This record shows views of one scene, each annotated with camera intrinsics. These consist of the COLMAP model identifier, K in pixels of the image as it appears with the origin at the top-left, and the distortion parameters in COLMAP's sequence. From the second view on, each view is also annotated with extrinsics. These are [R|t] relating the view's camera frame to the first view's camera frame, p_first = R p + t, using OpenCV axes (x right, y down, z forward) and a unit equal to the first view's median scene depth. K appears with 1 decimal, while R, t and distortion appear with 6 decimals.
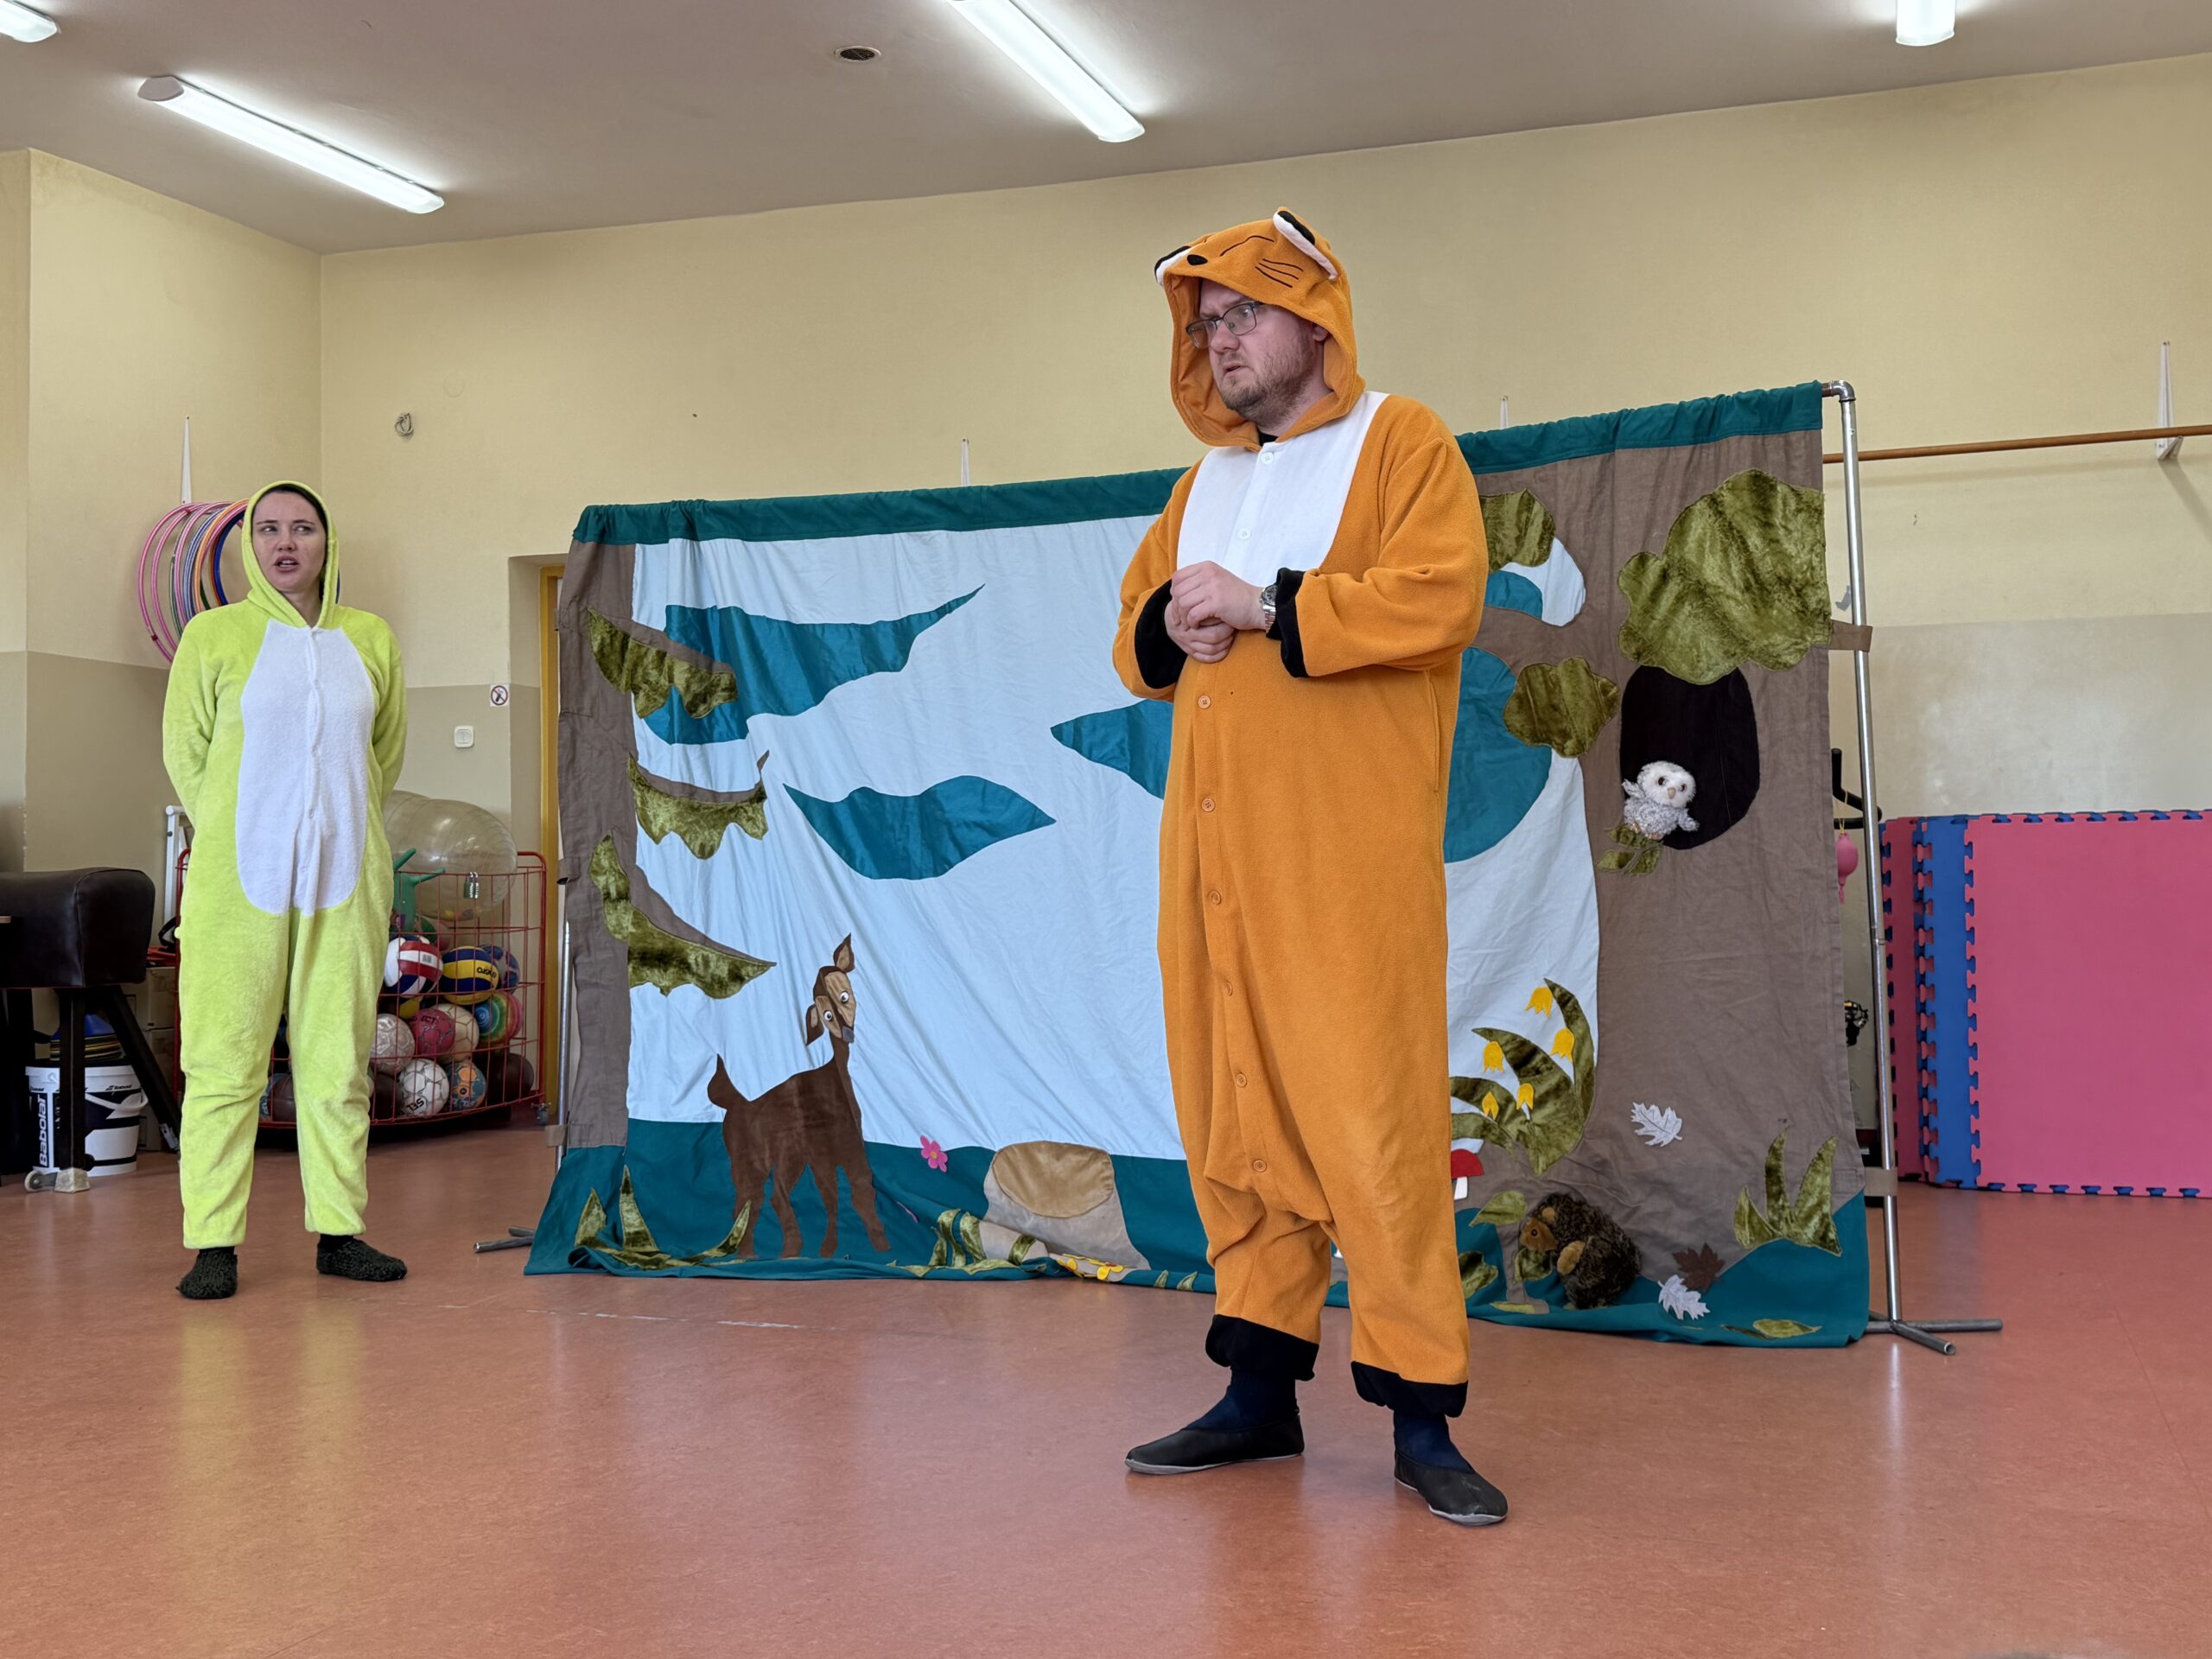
lens RADIAL K [[2338.9, 0, 1103.1], [0, 2338.9, 837.0], [0, 0, 1]] dist [0.075880, 0.000000]
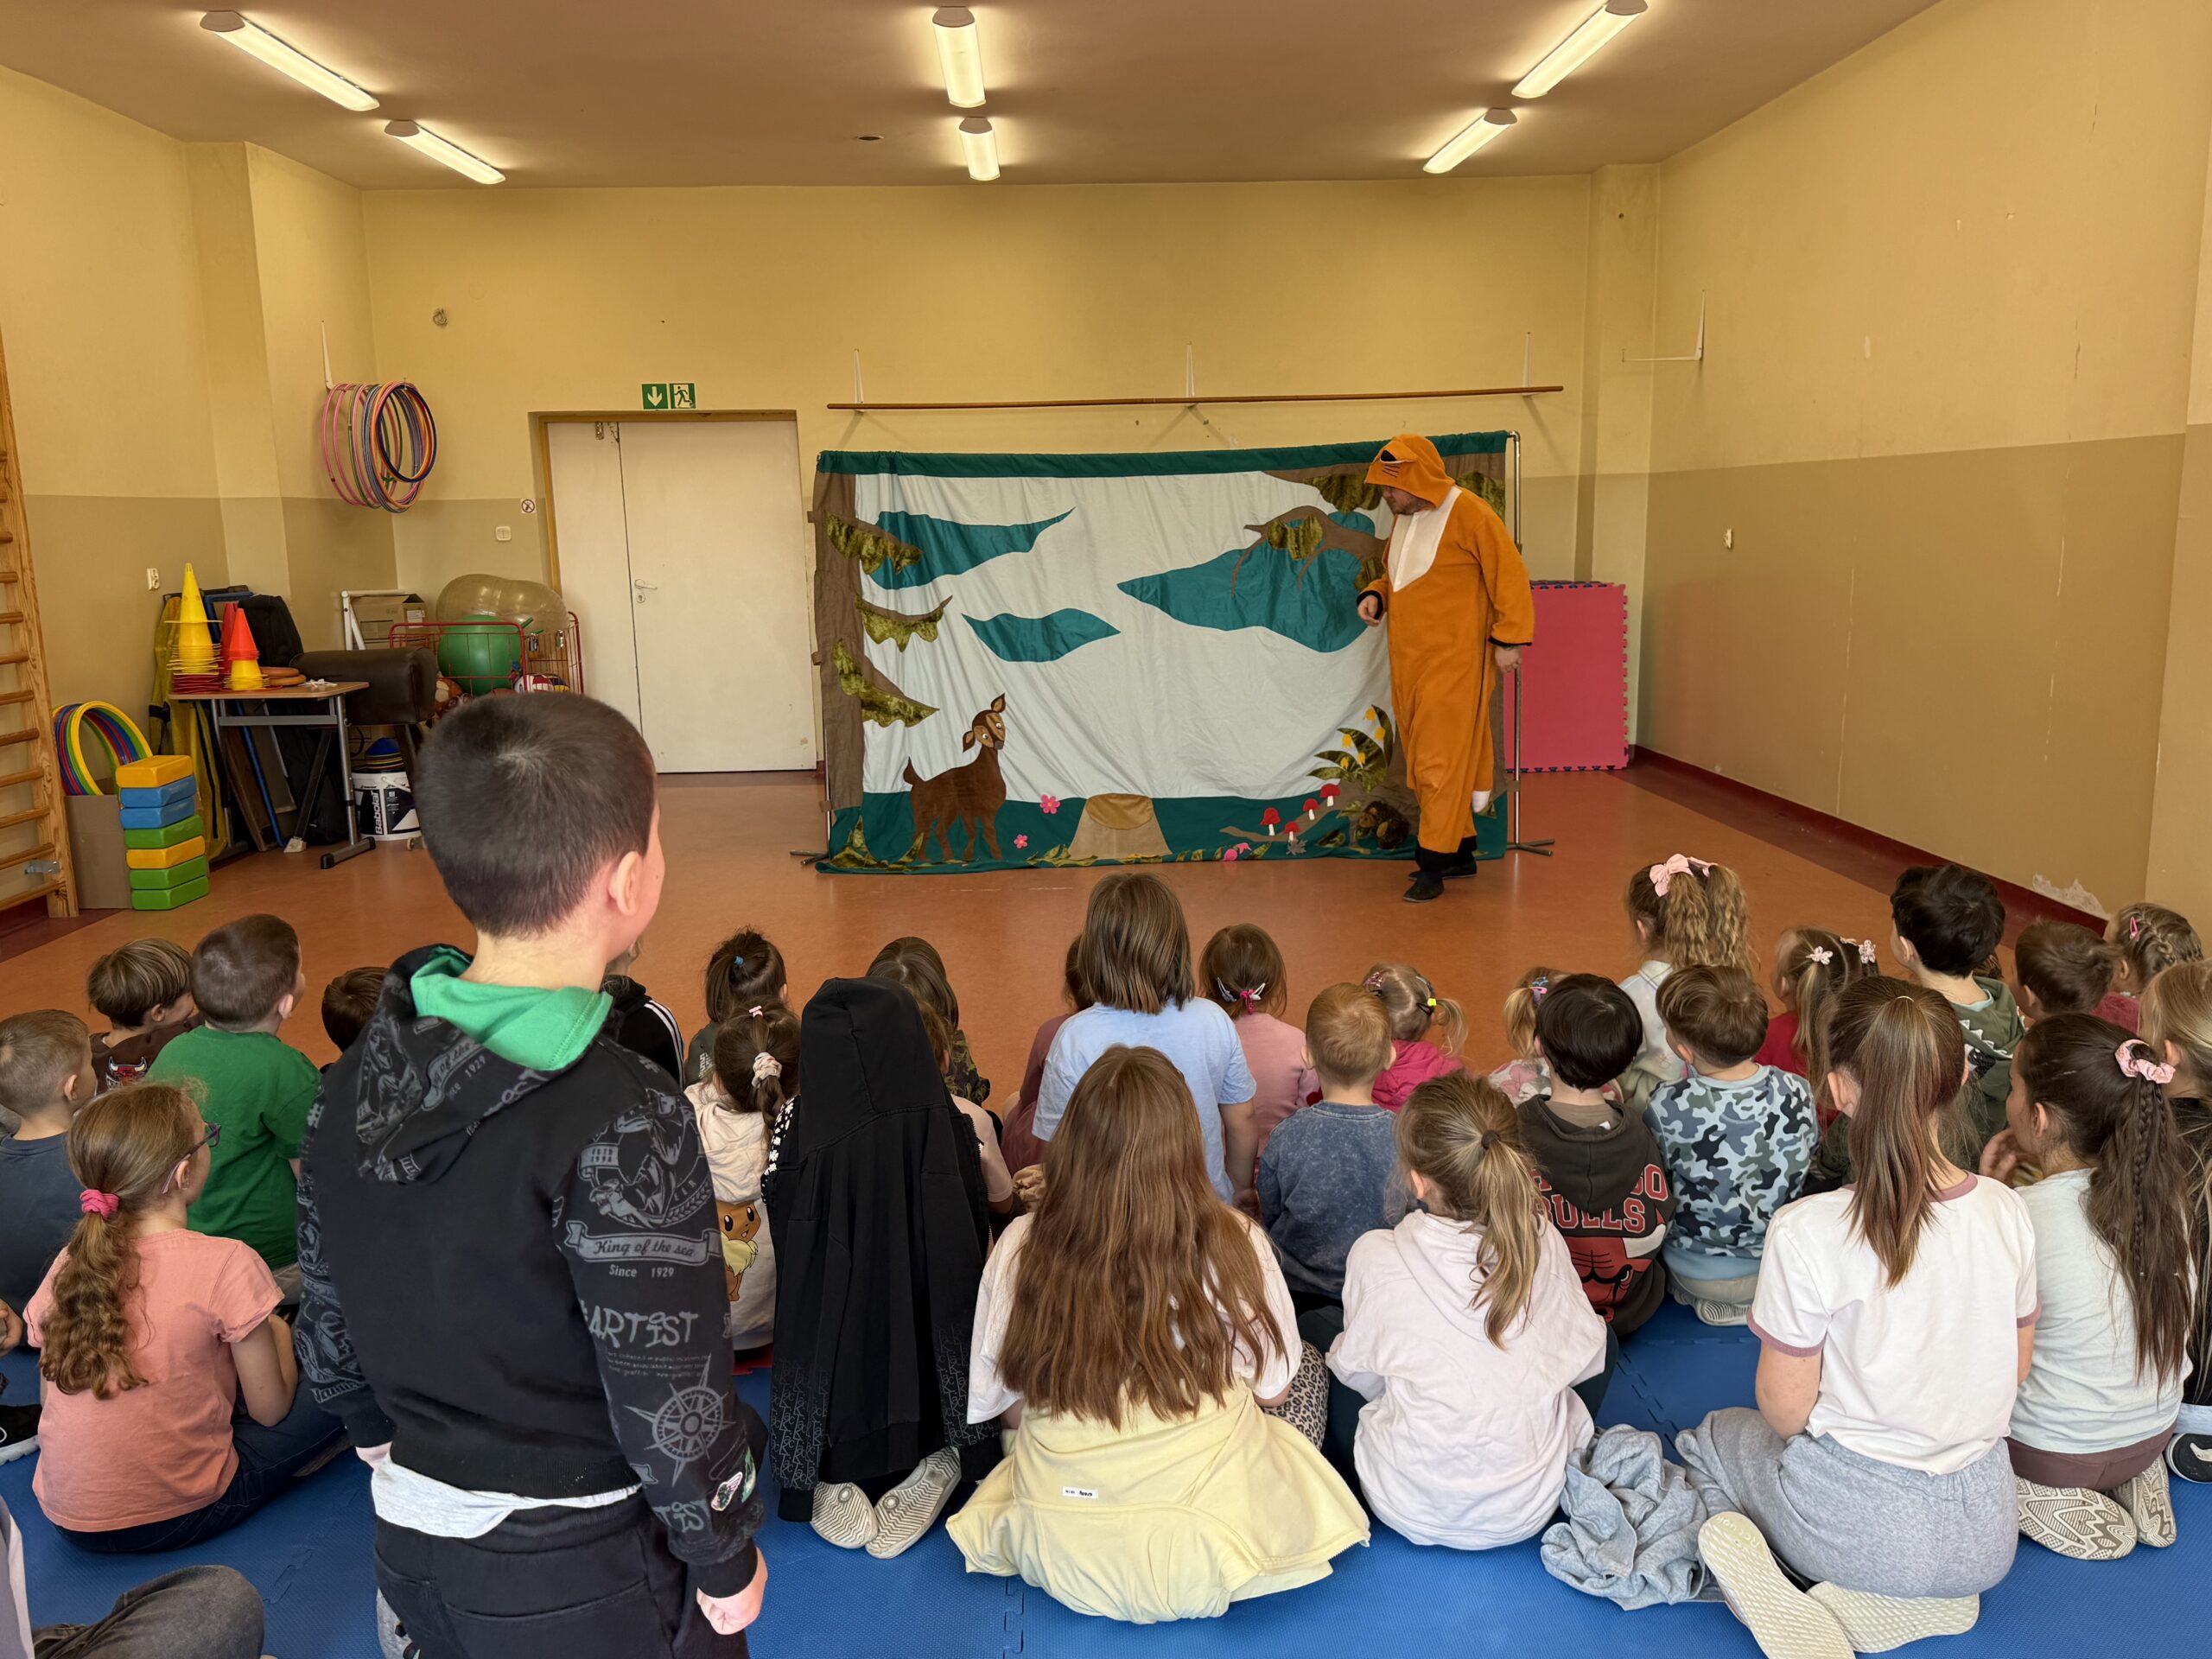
lens RADIAL K [[1792.1, 0, 1087.6], [0, 1792.1, 856.1], [0, 0, 1]] dist [0.072814, -0.029746]
pose [[0.932826, -0.081692, 0.350945, -0.651354], [0.007247, 0.978017, 0.208399, -0.150499], [-0.360255, -0.191857, 0.912912, -0.454953]]
